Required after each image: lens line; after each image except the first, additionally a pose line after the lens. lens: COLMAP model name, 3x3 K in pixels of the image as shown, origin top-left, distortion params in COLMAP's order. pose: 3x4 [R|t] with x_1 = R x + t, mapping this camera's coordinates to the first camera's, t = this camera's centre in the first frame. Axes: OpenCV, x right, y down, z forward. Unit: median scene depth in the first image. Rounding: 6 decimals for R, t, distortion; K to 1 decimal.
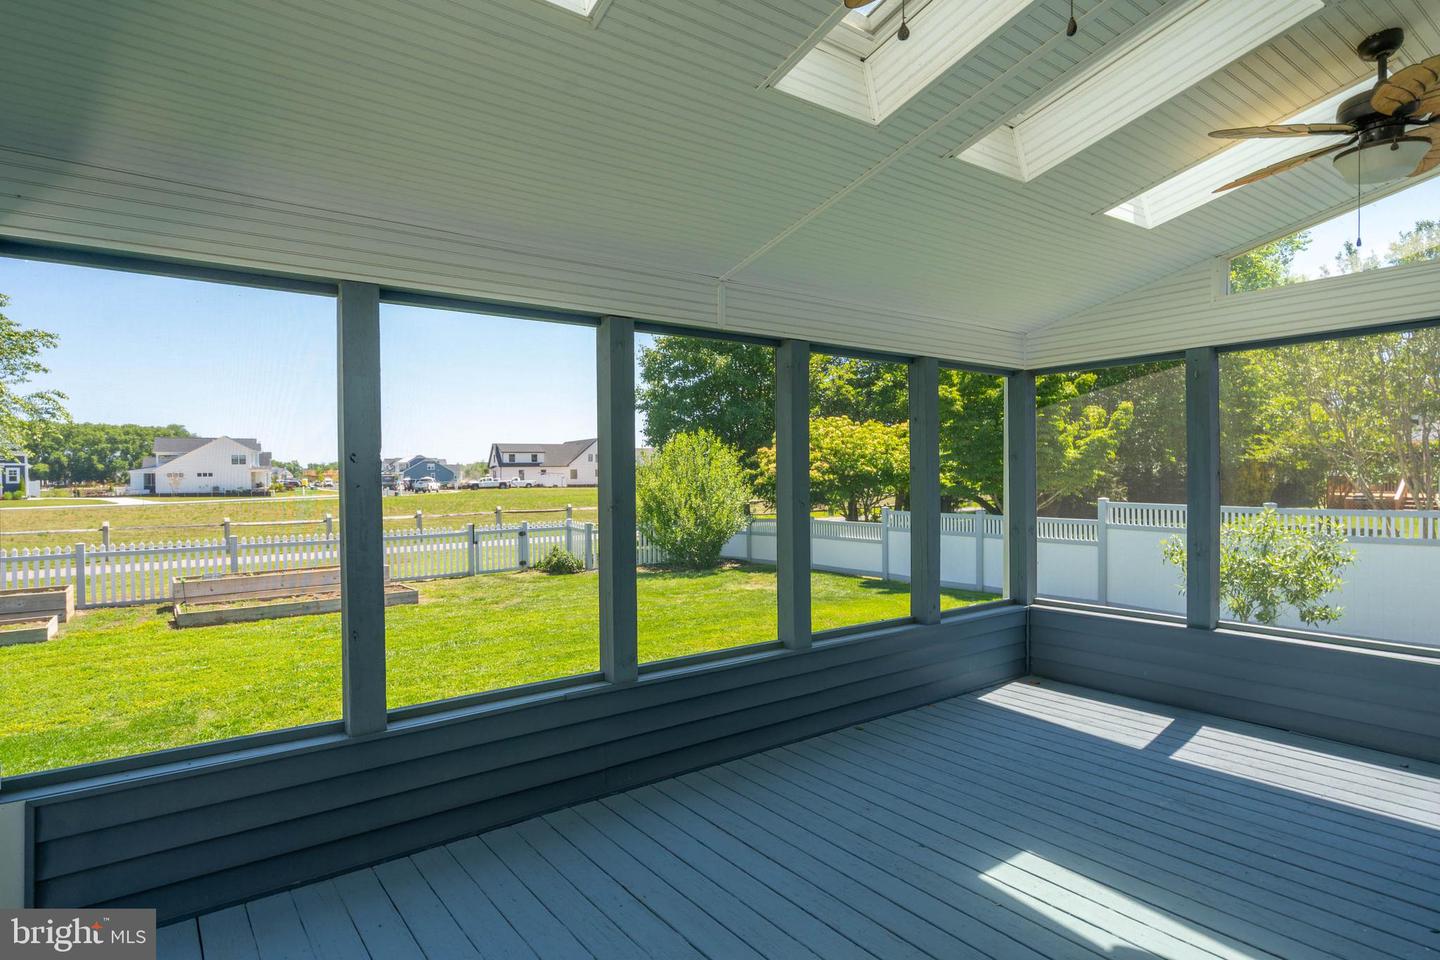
lens RADIAL K [[774.4, 0, 719.0], [0, 774.4, 477.8], [0, 0, 1]] dist [0.003500, 0.000570]
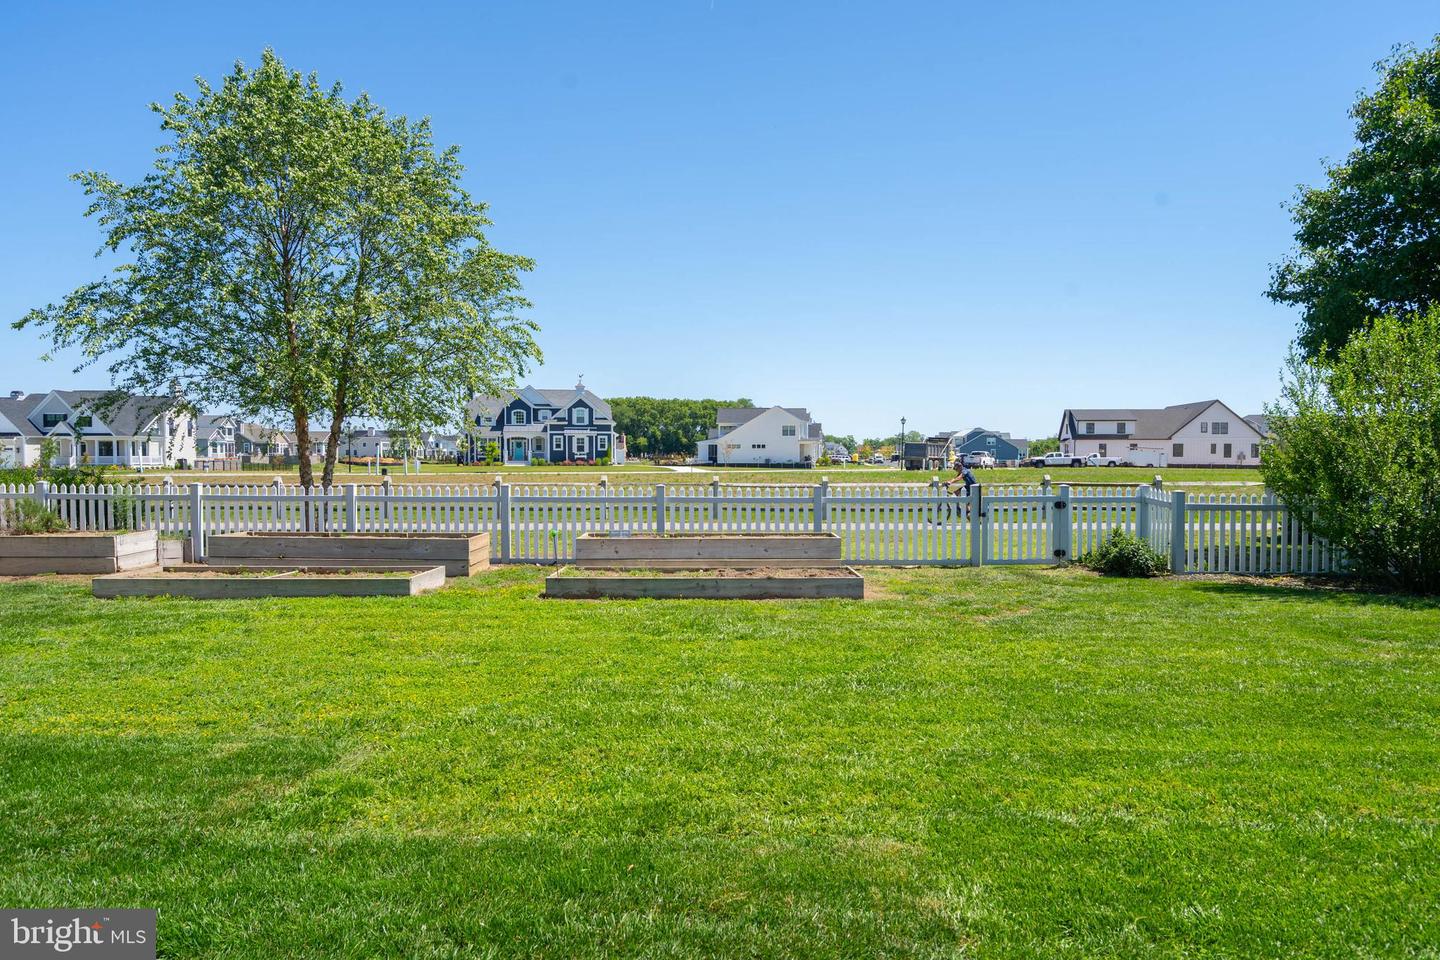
lens RADIAL K [[930.2, 0, 719.9], [0, 930.2, 487.2], [0, 0, 1]] dist [0.007690, -0.001454]
pose [[0.799327, 0.032876, -0.599996, -0.007953], [-0.014372, 0.999263, 0.035607, 0.010109], [0.600724, -0.019839, 0.799210, 0.071310]]
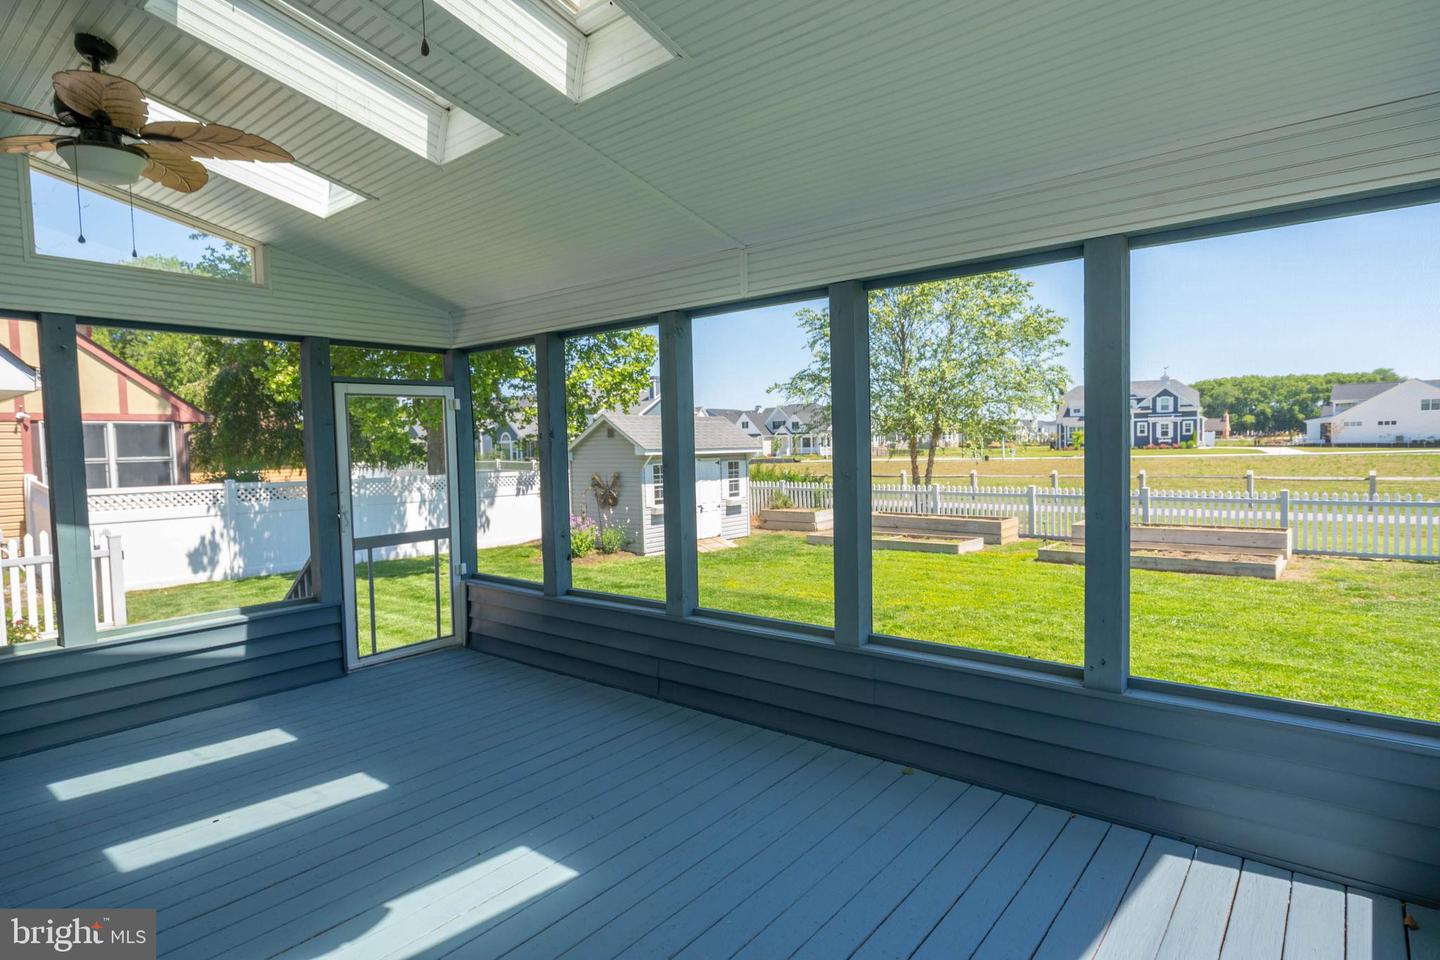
lens RADIAL K [[774.4, 0, 725.9], [0, 774.4, 479.6], [0, 0, 1]] dist [0.003500, 0.000570]
pose [[0.239865, 0.050229, -0.969506, 0.060173], [0.015811, 0.998326, 0.055634, -0.000948], [0.970678, -0.028673, 0.238669, 0.044770]]
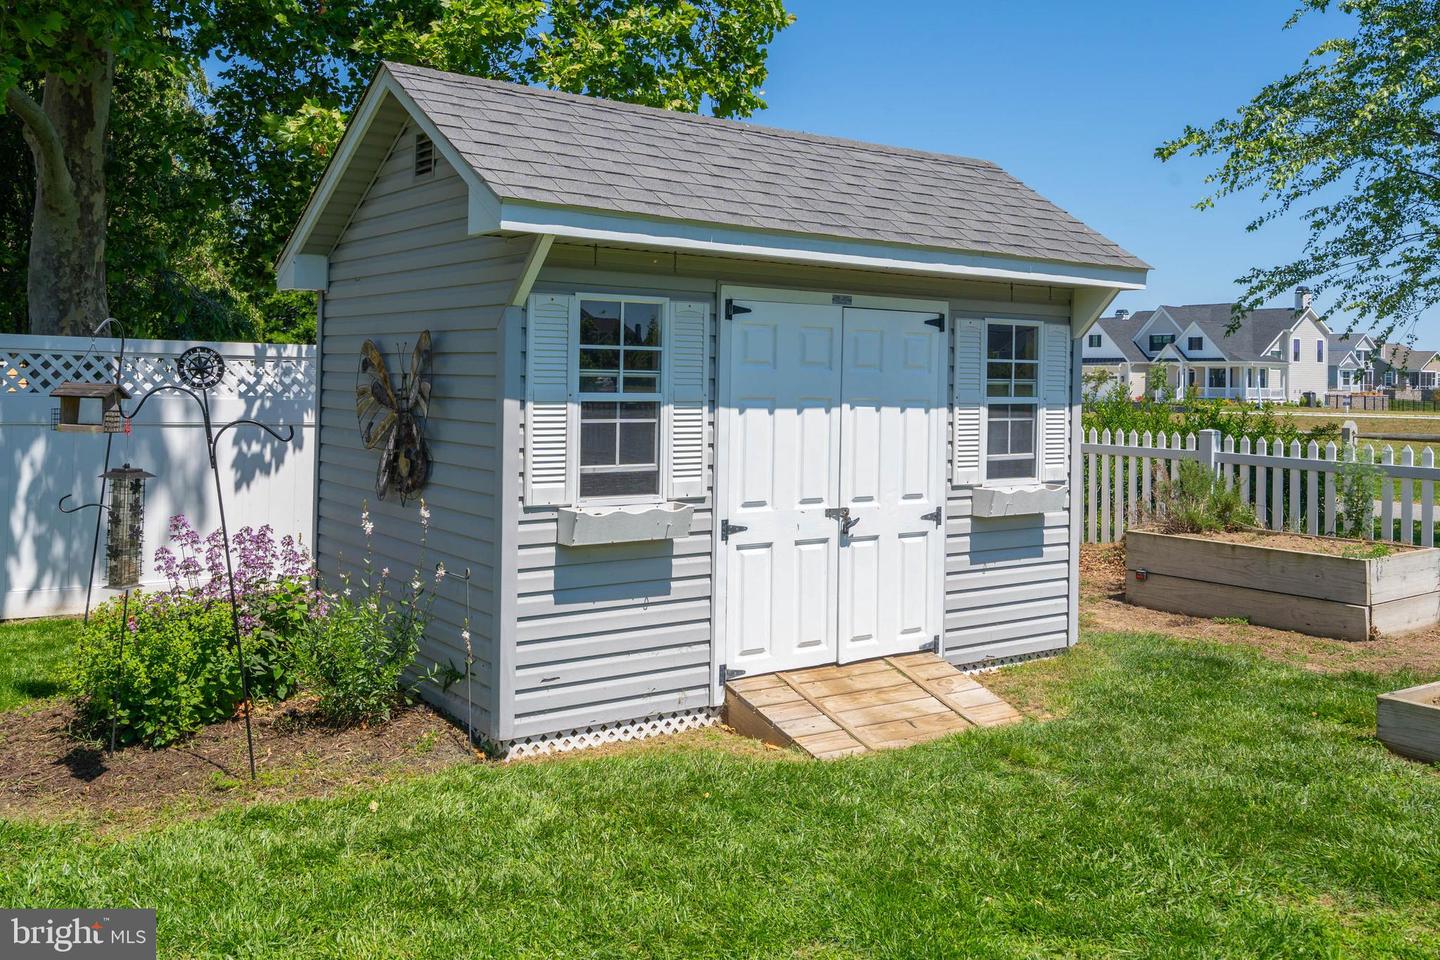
lens RADIAL K [[1250.8, 0, 706.7], [0, 1250.8, 366.9], [0, 0, 1]] dist [0.014007, 0.003913]
pose [[-0.034103, 0.000762, -0.999418, -0.102896], [-0.018611, 0.999826, 0.001397, 0.011775], [0.999245, 0.018648, -0.034082, 0.091737]]
